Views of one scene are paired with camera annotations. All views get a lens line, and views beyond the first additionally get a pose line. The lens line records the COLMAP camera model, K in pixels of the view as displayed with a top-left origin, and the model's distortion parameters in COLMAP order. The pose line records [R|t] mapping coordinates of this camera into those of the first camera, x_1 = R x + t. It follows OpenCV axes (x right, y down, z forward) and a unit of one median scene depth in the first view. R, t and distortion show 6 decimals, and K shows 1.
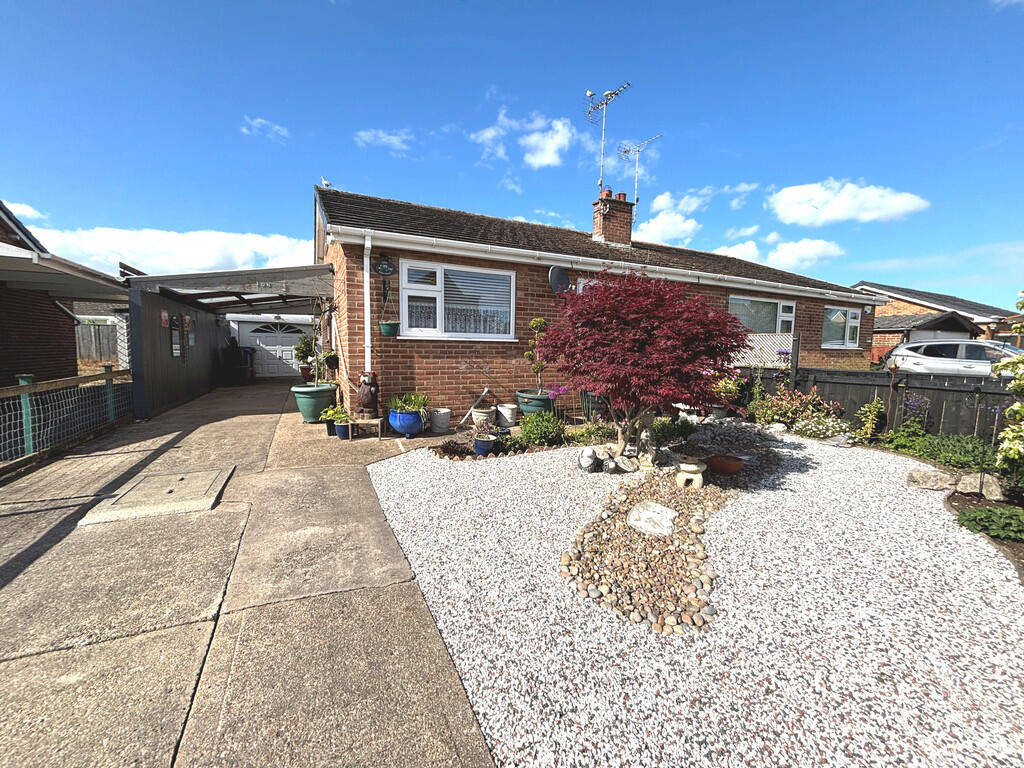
lens RADIAL K [[411.8, 0, 515.5], [0, 411.8, 388.7], [0, 0, 1]] dist [-0.001194, 0.001856]
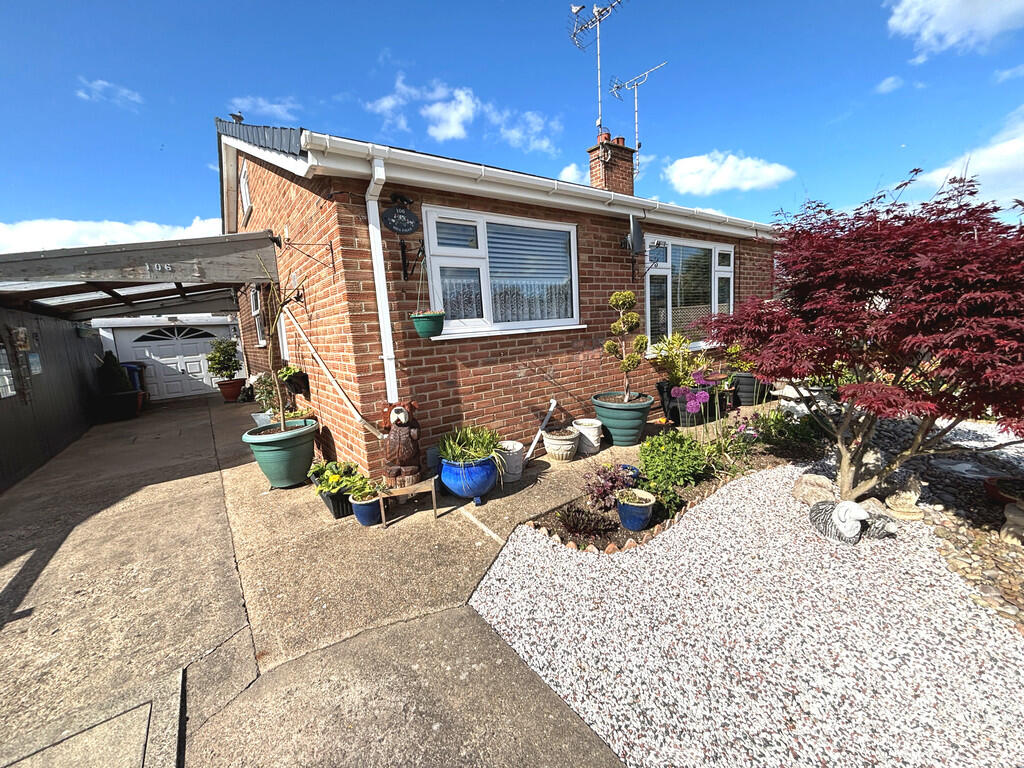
lens RADIAL K [[411.8, 0, 510.0], [0, 411.8, 383.8], [0, 0, 1]] dist [-0.001194, 0.001856]
pose [[0.980231, -0.103238, 0.168785, -0.154650], [0.096974, 0.994271, 0.044964, -0.039854], [-0.172460, -0.027707, 0.984627, 0.209744]]
